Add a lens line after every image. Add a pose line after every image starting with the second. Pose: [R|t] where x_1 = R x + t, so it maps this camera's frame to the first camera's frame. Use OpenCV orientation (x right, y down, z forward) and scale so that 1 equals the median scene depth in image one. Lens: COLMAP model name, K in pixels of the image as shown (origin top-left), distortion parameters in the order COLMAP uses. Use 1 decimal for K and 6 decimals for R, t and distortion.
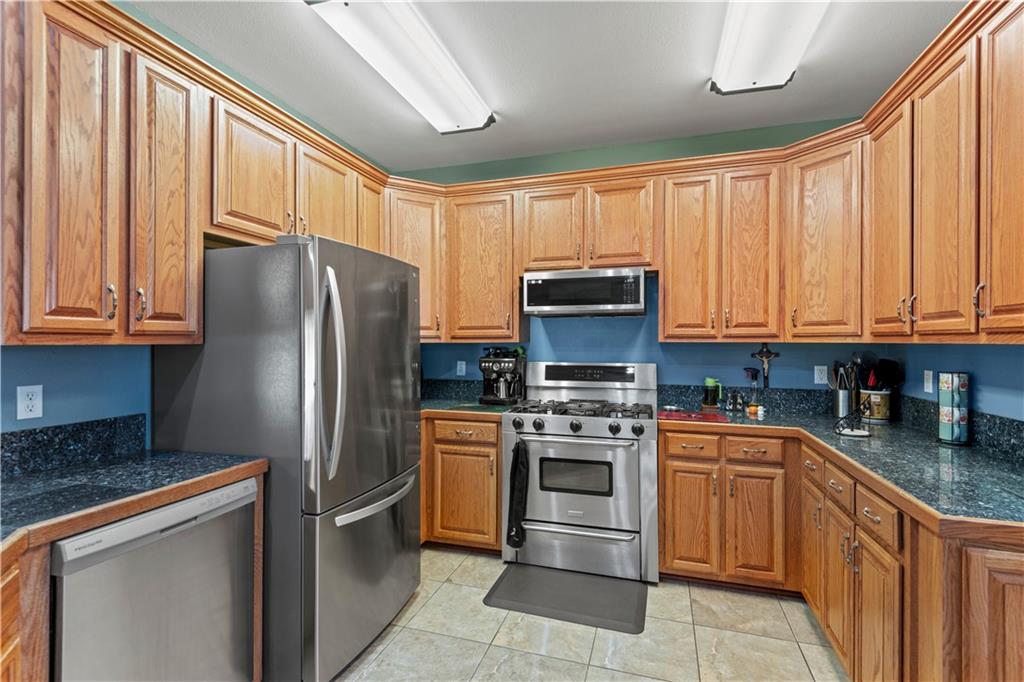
lens RADIAL K [[478.3, 0, 511.3], [0, 478.3, 335.1], [0, 0, 1]] dist [0.024821, -0.007712]
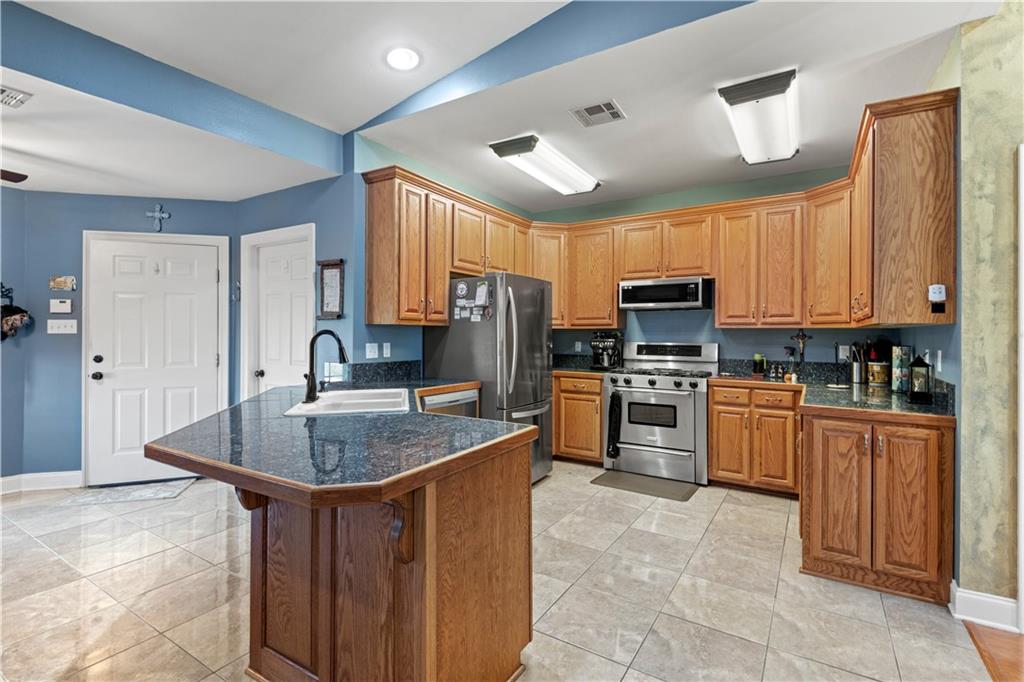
lens RADIAL K [[478.3, 0, 512.3], [0, 478.3, 331.7], [0, 0, 1]] dist [0.024821, -0.007712]
pose [[0.968370, 0.003916, -0.249487, 0.082588], [-0.002483, 0.999979, 0.006059, 0.020383], [0.249506, -0.005248, 0.968359, -0.596712]]
